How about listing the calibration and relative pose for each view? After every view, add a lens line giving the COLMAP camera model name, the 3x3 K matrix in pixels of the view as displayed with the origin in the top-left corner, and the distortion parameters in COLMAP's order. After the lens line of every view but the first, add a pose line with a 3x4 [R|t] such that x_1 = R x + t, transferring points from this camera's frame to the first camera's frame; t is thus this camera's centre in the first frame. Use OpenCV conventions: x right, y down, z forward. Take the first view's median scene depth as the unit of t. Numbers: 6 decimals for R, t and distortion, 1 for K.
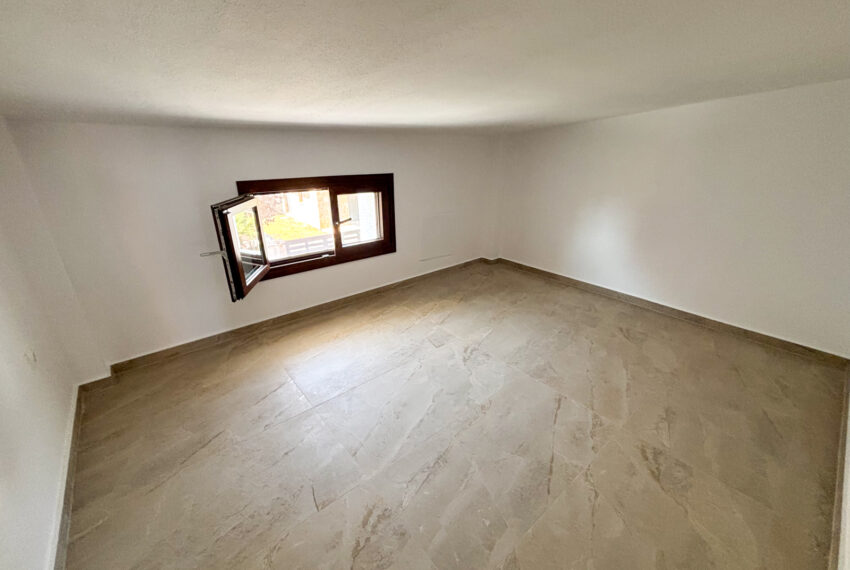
lens RADIAL K [[345.2, 0, 424.8], [0, 345.2, 283.4], [0, 0, 1]] dist [0.000361, -0.000094]
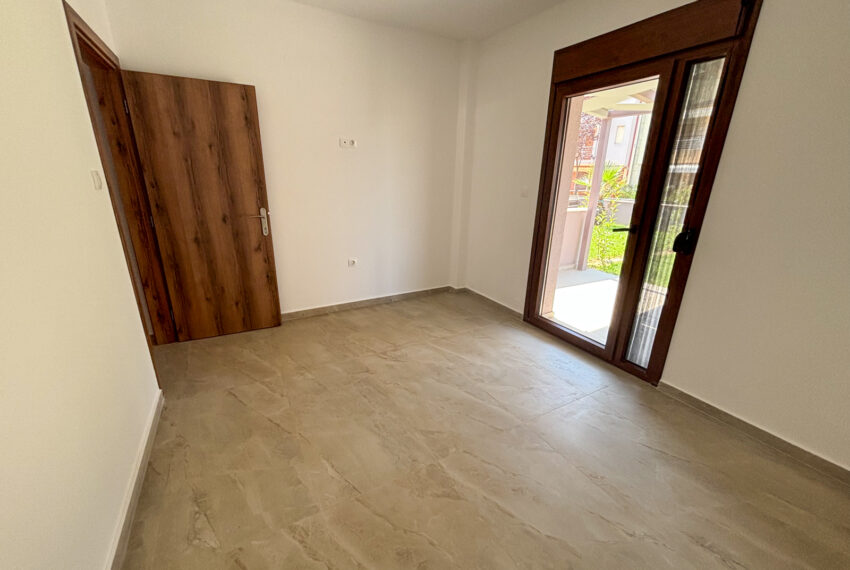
lens RADIAL K [[345.2, 0, 424.8], [0, 345.2, 283.4], [0, 0, 1]] dist [0.000361, -0.000094]
pose [[-0.181462, 0.296196, -0.937731, 0.908848], [-0.383579, 0.856713, 0.344833, -0.340926], [0.905505, 0.422268, -0.041846, 0.830067]]
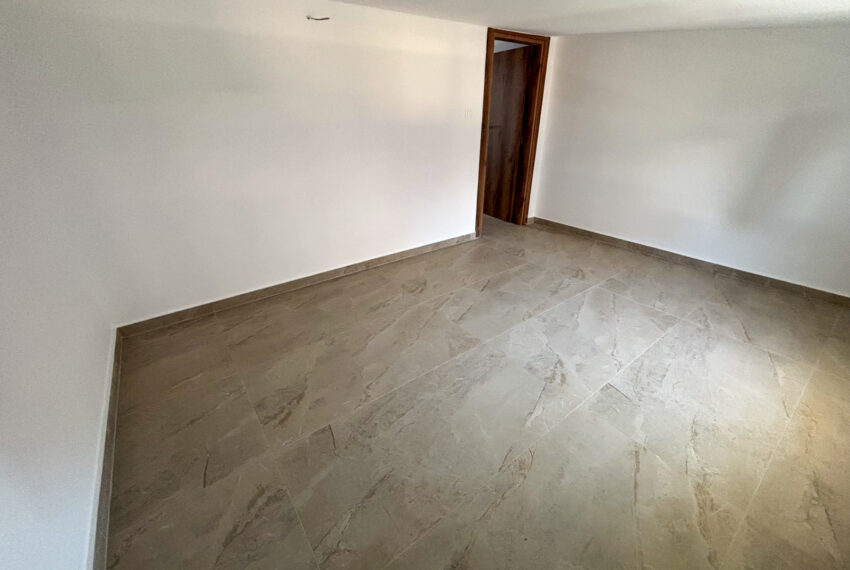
lens RADIAL K [[345.2, 0, 424.8], [0, 345.2, 283.4], [0, 0, 1]] dist [0.000361, -0.000094]
pose [[-0.998835, -0.014393, 0.046052, 0.403732], [0.024808, 0.665431, 0.746047, -0.499908], [-0.041382, 0.746320, -0.664299, 1.469974]]
